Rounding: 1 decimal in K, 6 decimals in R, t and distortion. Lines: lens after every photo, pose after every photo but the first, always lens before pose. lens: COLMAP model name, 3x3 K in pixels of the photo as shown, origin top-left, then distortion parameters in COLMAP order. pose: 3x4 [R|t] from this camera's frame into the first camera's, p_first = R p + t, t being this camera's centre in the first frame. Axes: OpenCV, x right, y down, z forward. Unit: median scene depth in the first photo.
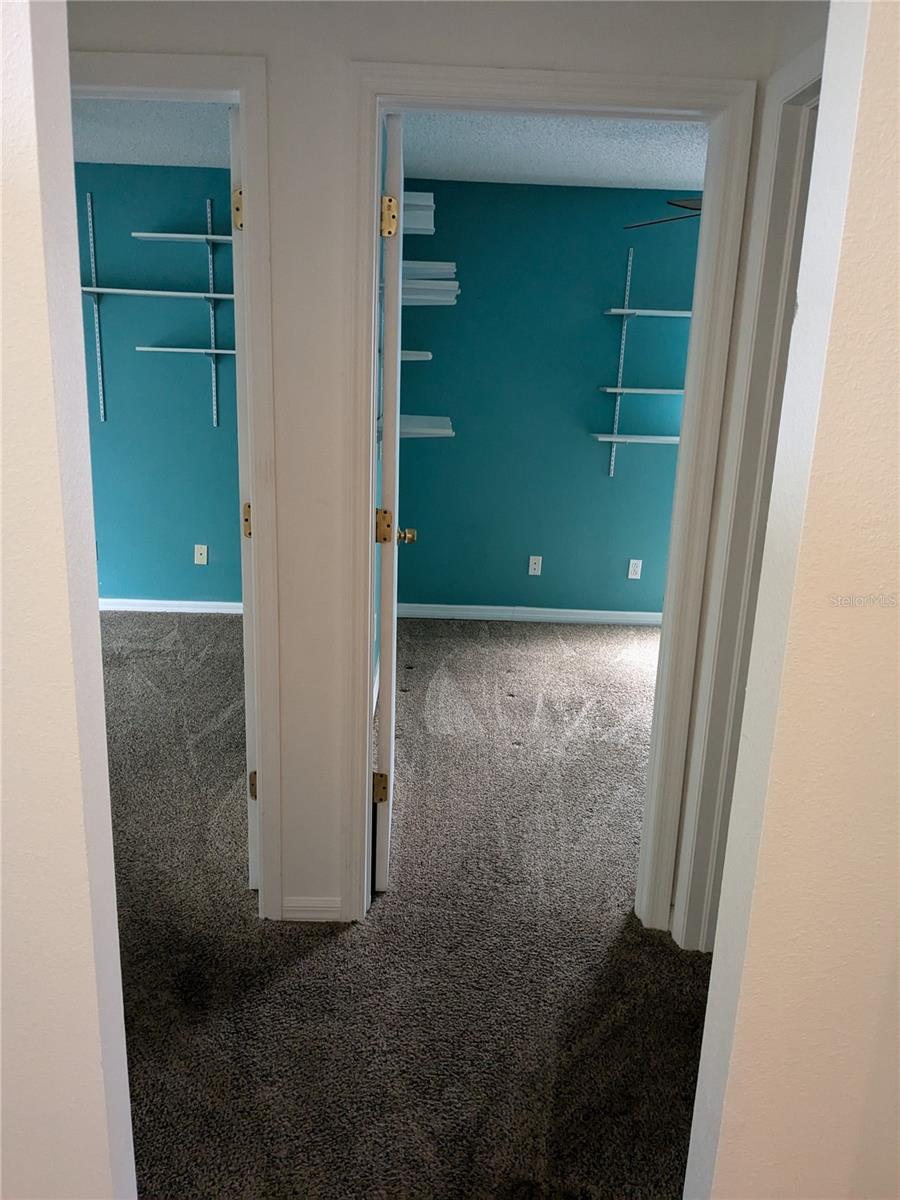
lens RADIAL K [[947.0, 0, 464.1], [0, 947.0, 612.2], [0, 0, 1]] dist [0.080793, -0.141480]
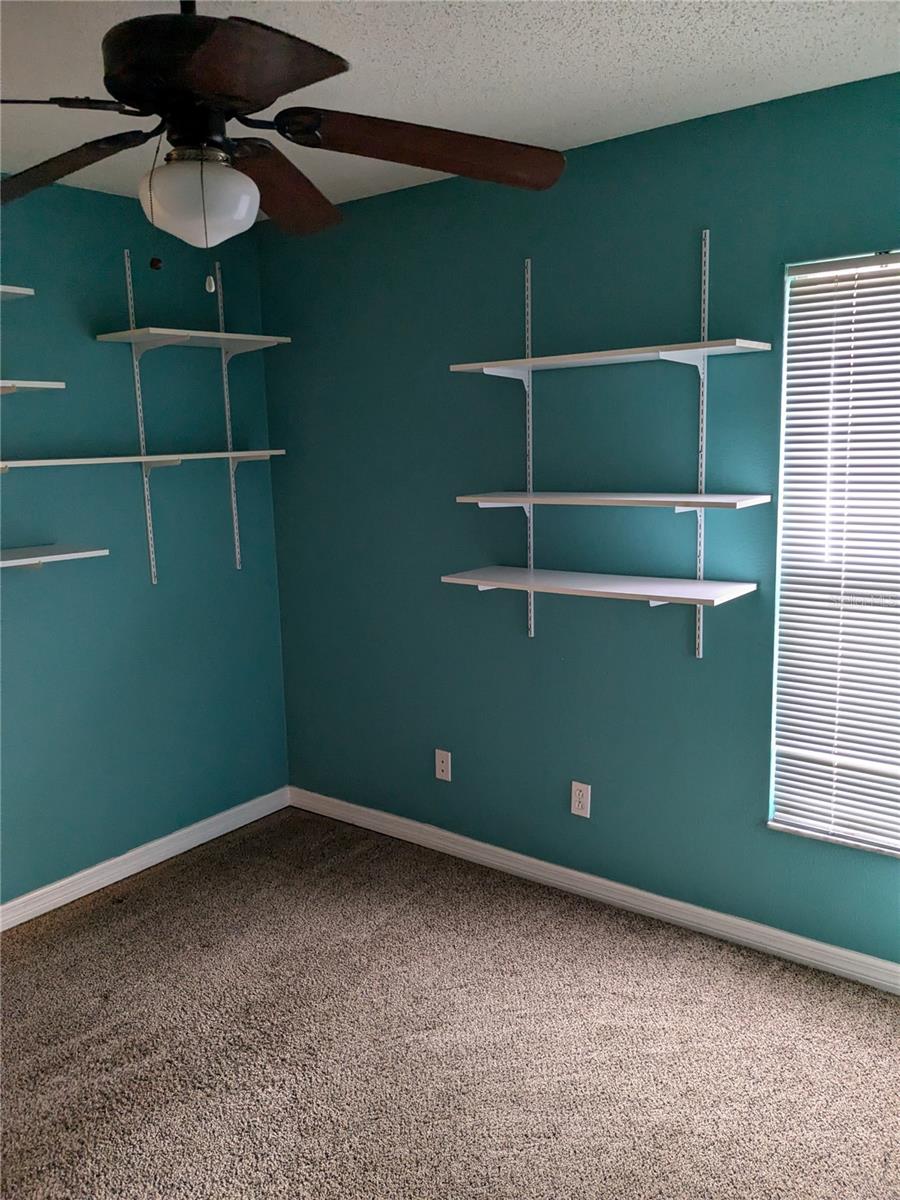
lens RADIAL K [[940.0, 0, 450.0], [0, 940.0, 600.0], [0, 0, 1]] dist [0.085783, -0.141946]
pose [[0.776335, 0.045502, -0.628676, 0.518208], [-0.108010, 0.992242, -0.061564, -0.132923], [0.620998, 0.115697, 0.775226, 0.548386]]
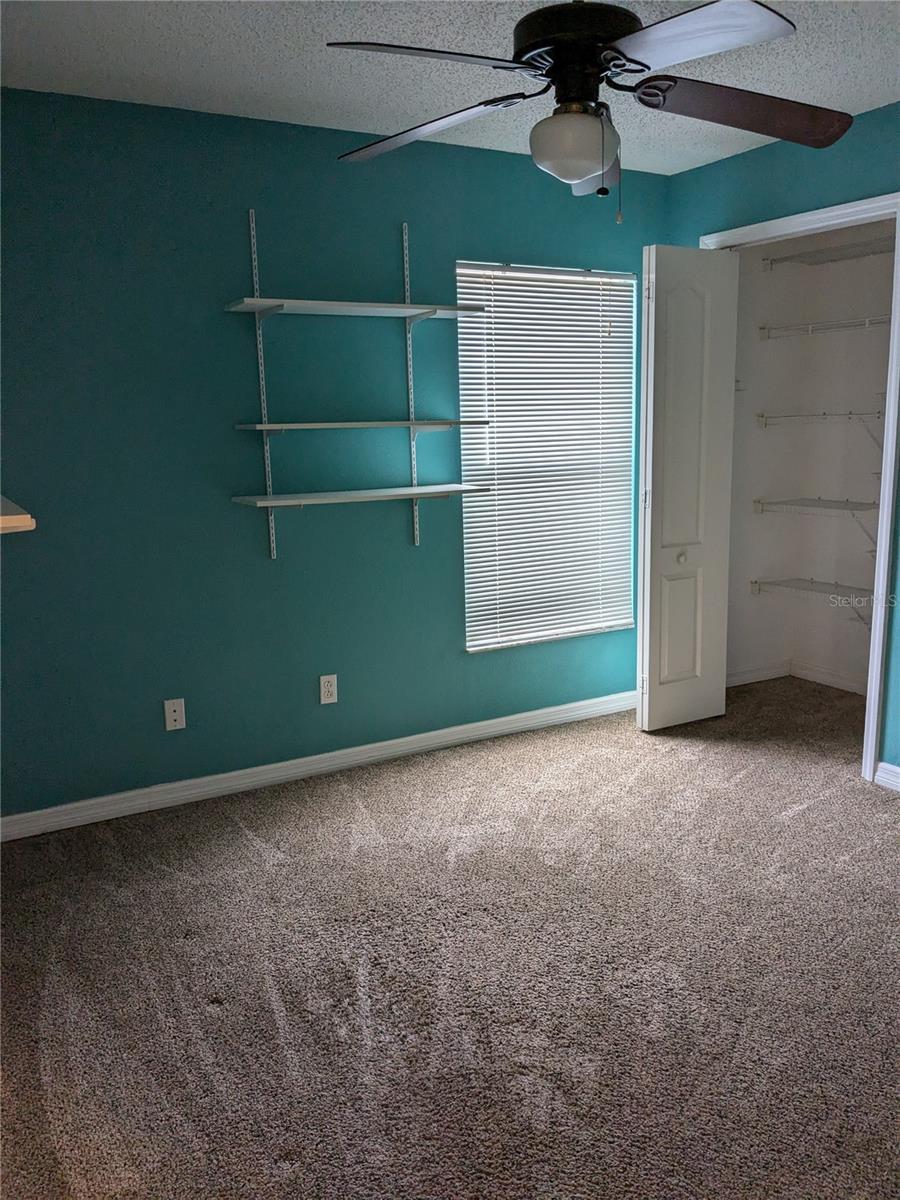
lens RADIAL K [[947.0, 0, 464.1], [0, 947.0, 612.2], [0, 0, 1]] dist [0.080793, -0.141480]
pose [[0.884221, -0.153849, 0.441002, -0.024637], [0.179945, 0.983518, -0.017684, -0.076871], [-0.431013, 0.094992, 0.897332, 0.388053]]
